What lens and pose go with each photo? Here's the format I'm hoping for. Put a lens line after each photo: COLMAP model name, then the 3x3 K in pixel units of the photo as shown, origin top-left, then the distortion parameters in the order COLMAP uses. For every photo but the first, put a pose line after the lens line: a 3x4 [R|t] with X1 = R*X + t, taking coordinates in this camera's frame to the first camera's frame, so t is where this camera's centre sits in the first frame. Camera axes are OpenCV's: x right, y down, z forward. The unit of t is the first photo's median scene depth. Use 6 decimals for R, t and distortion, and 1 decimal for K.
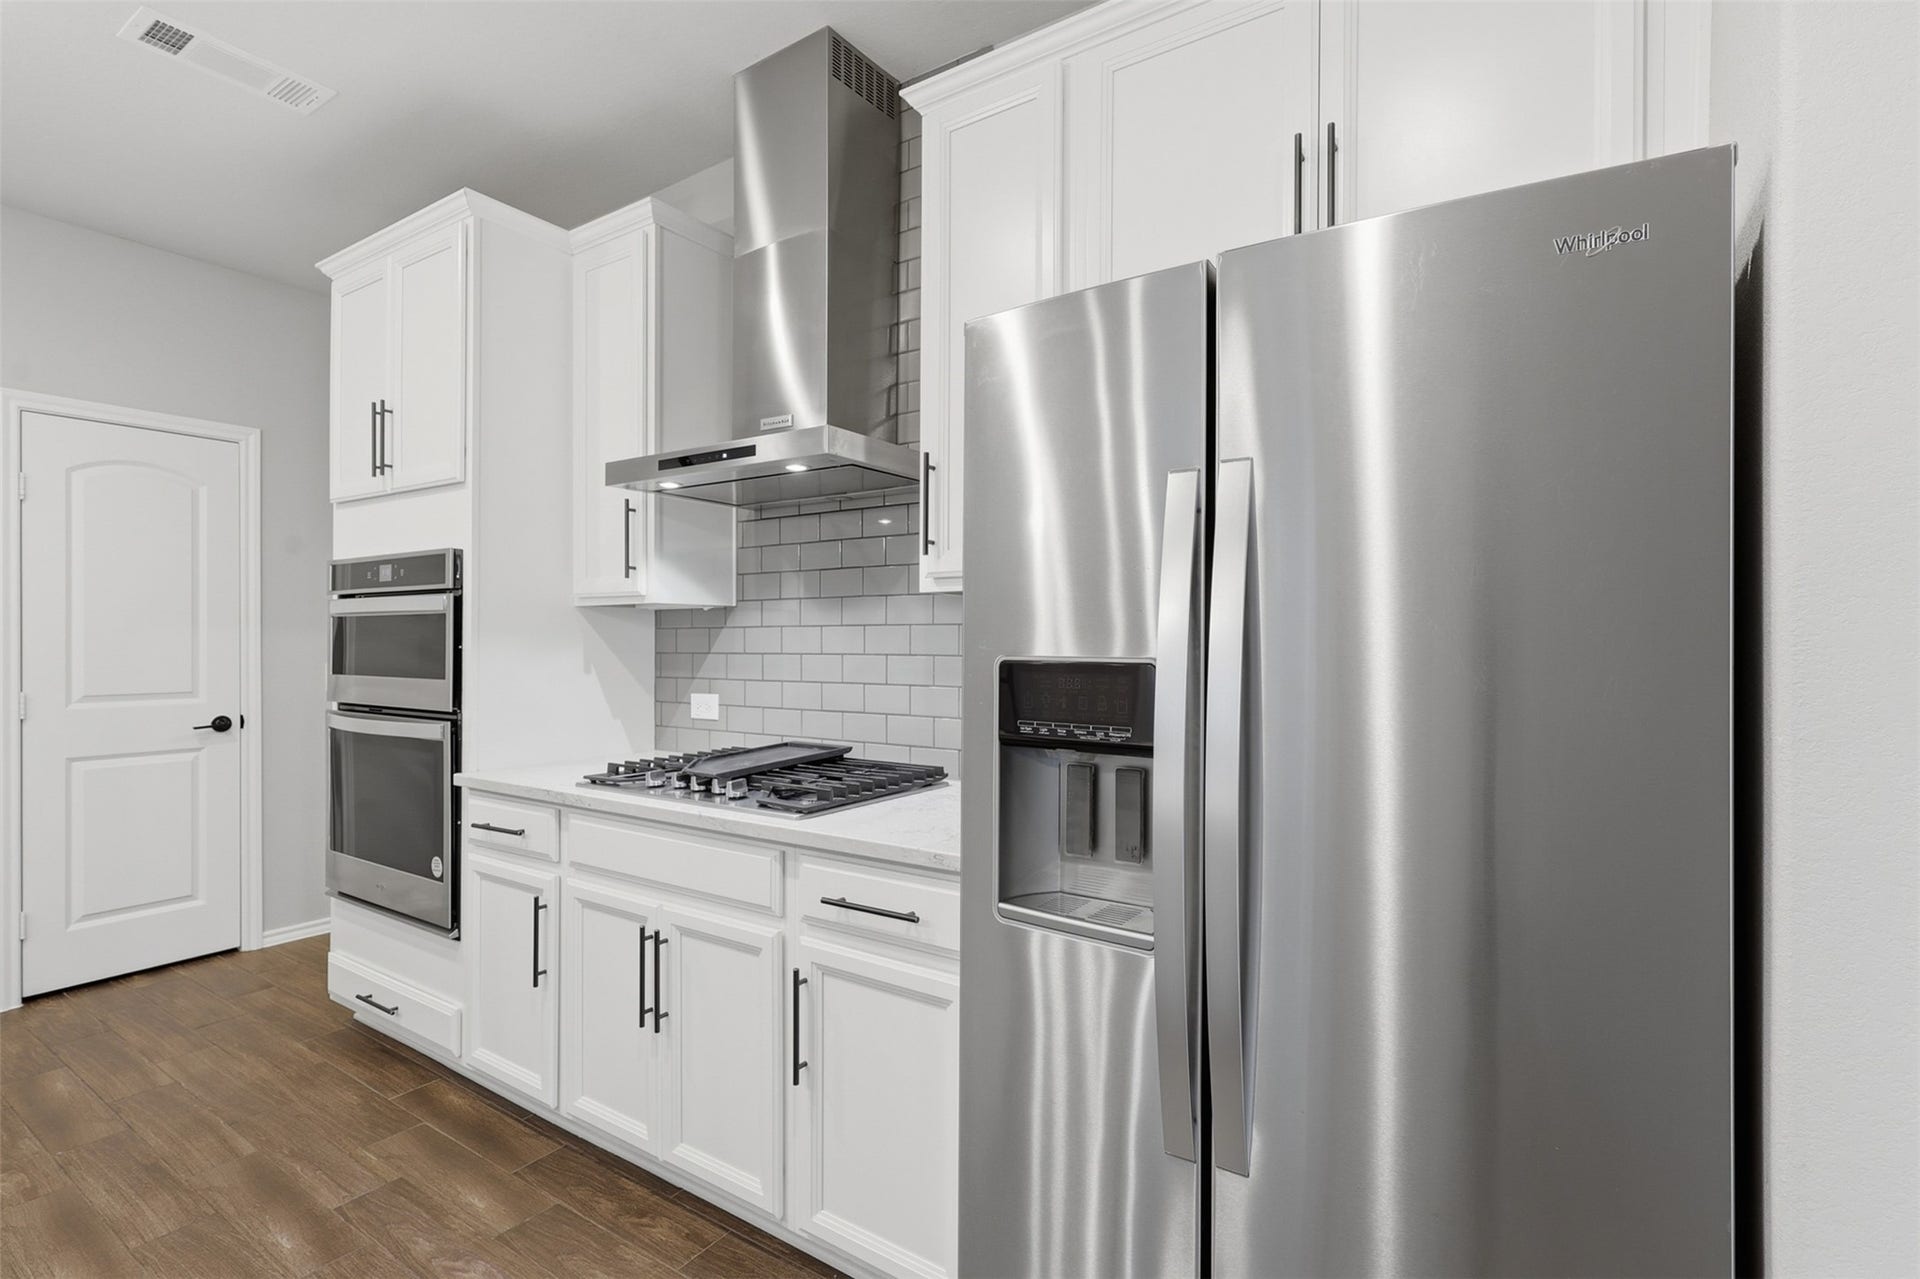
lens RADIAL K [[890.6, 0, 960.0], [0, 890.6, 639.5], [0, 0, 1]] dist [-0.001984, -0.000088]
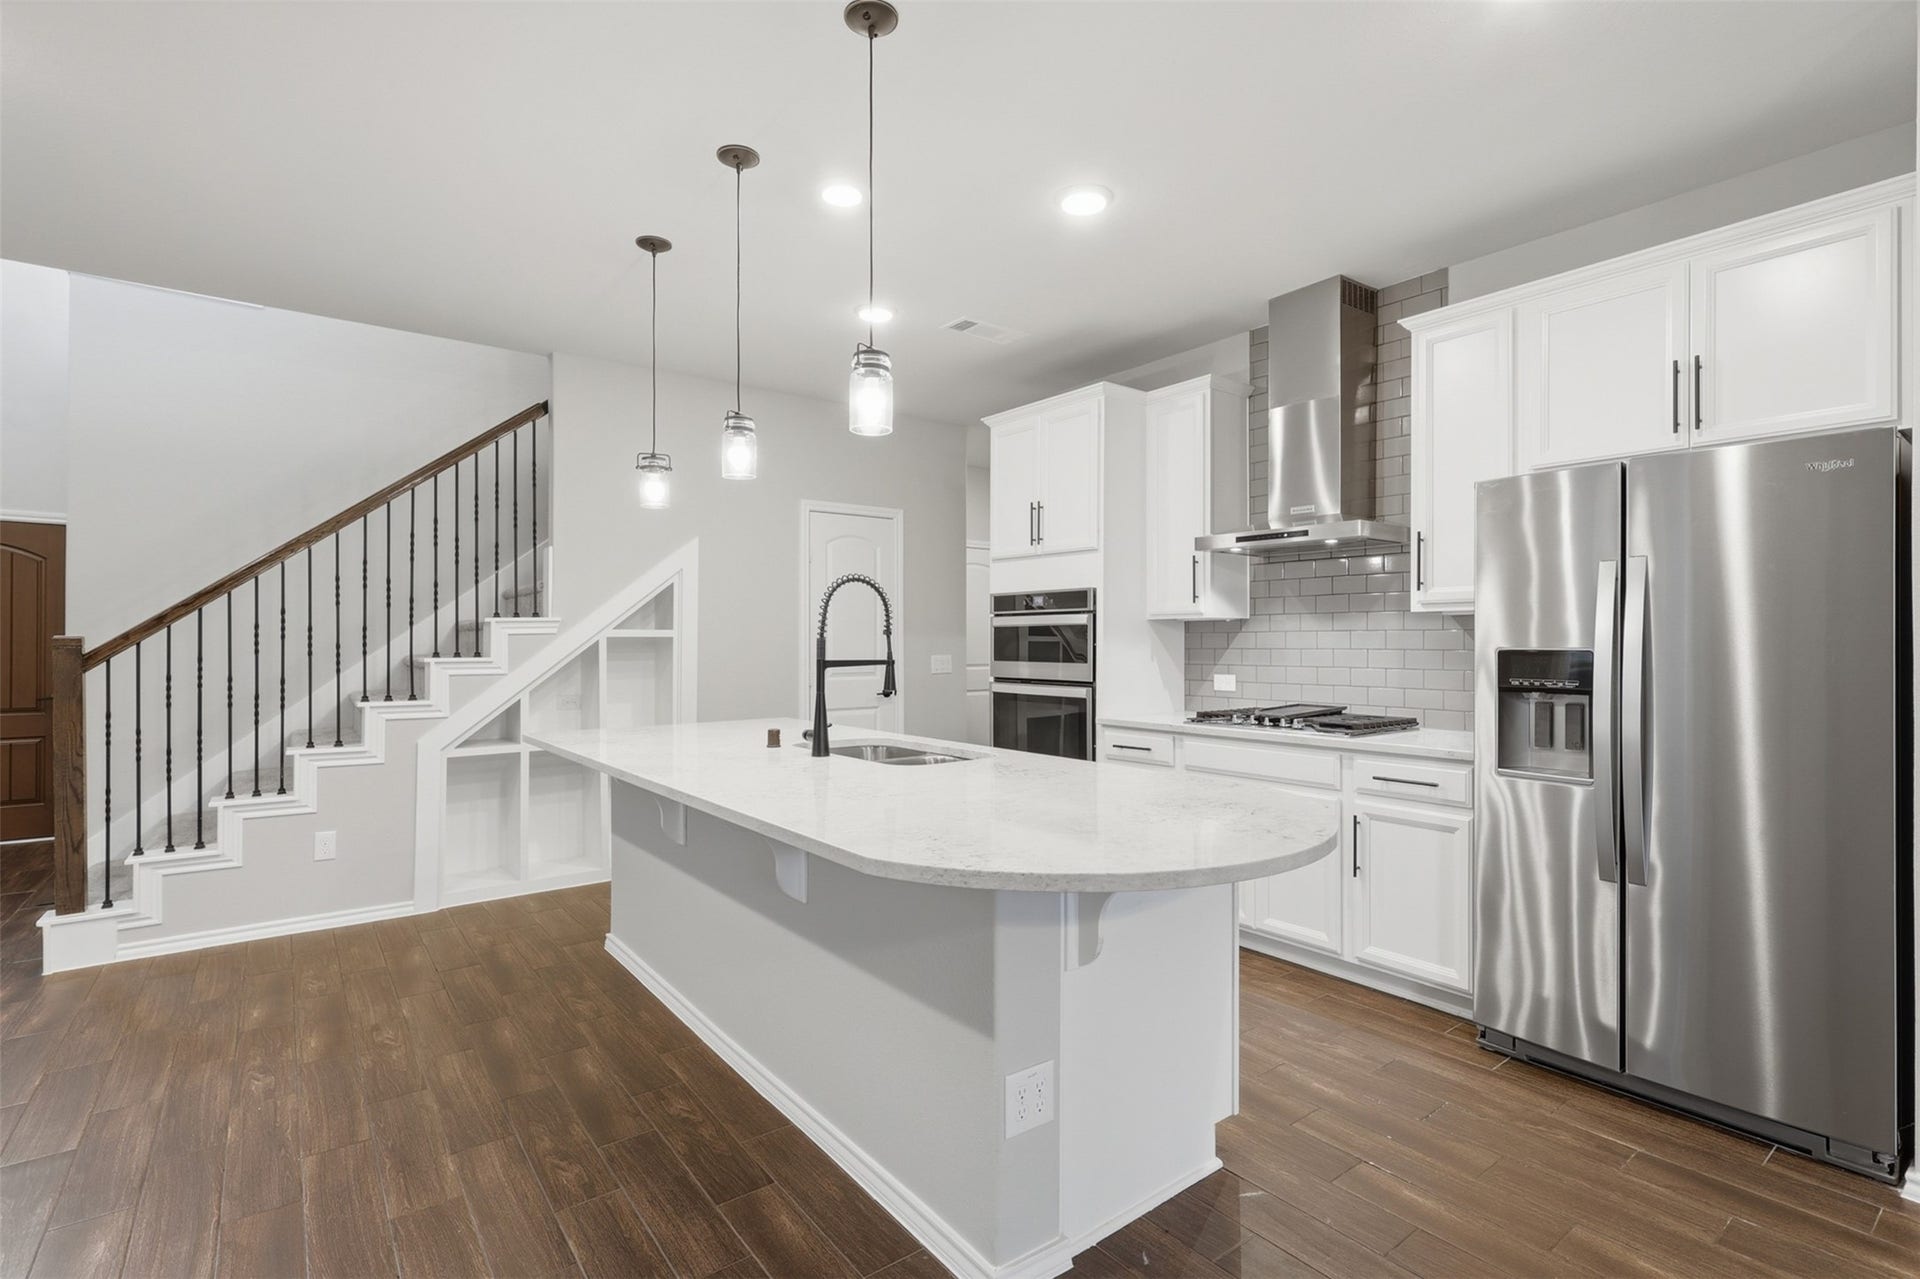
lens RADIAL K [[890.6, 0, 960.0], [0, 890.6, 639.5], [0, 0, 1]] dist [-0.001984, -0.000088]
pose [[0.946329, -0.001527, -0.323200, -0.259930], [0.001129, 0.999998, -0.001417, 0.001200], [0.323202, 0.000976, 0.946330, -0.743214]]
